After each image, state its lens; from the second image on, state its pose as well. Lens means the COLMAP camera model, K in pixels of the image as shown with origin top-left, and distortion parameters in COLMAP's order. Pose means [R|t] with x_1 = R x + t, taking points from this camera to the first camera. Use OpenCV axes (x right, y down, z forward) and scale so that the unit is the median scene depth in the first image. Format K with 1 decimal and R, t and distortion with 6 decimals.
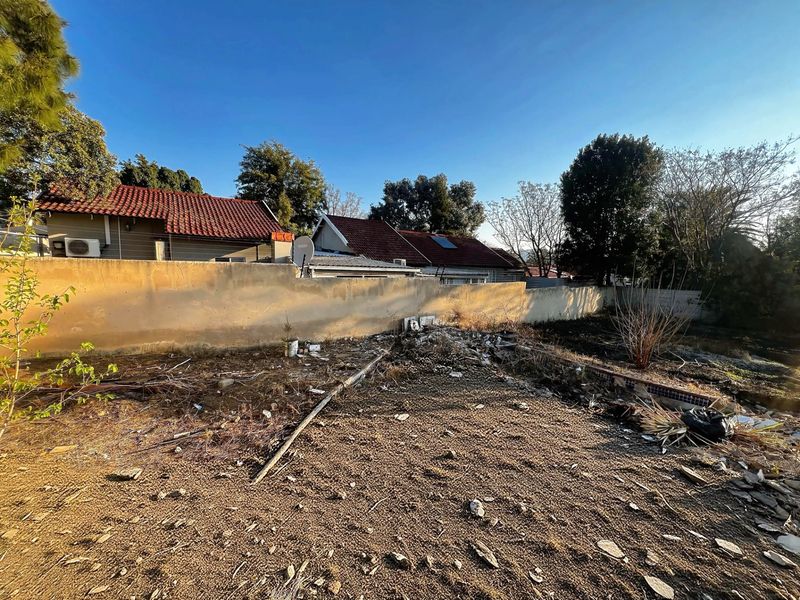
lens RADIAL K [[316.1, 0, 394.1], [0, 316.1, 308.1], [0, 0, 1]] dist [0.001060, -0.000666]
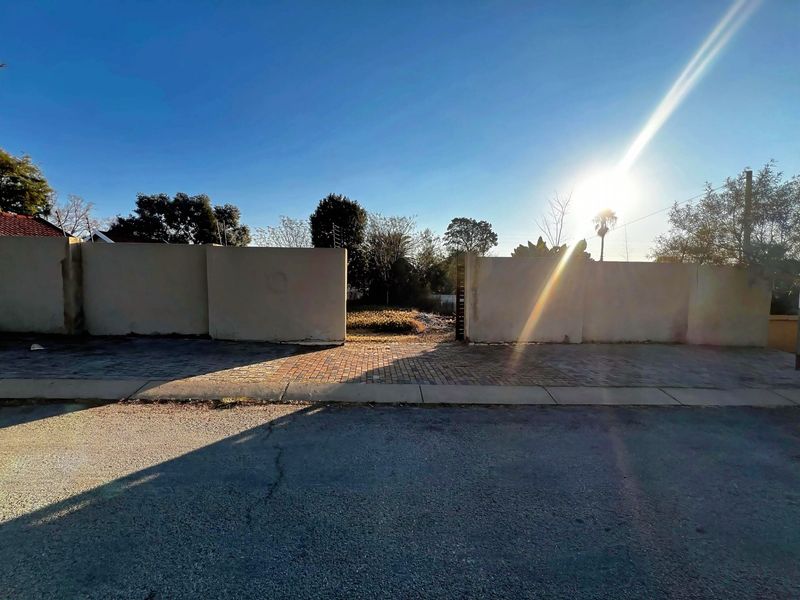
lens RADIAL K [[316.1, 0, 394.7], [0, 316.1, 298.7], [0, 0, 1]] dist [0.001060, -0.000666]
pose [[0.747836, -0.046910, 0.662225, -0.104420], [0.101728, 0.993817, -0.044480, 0.036074], [-0.656044, 0.100631, 0.747984, -0.199049]]
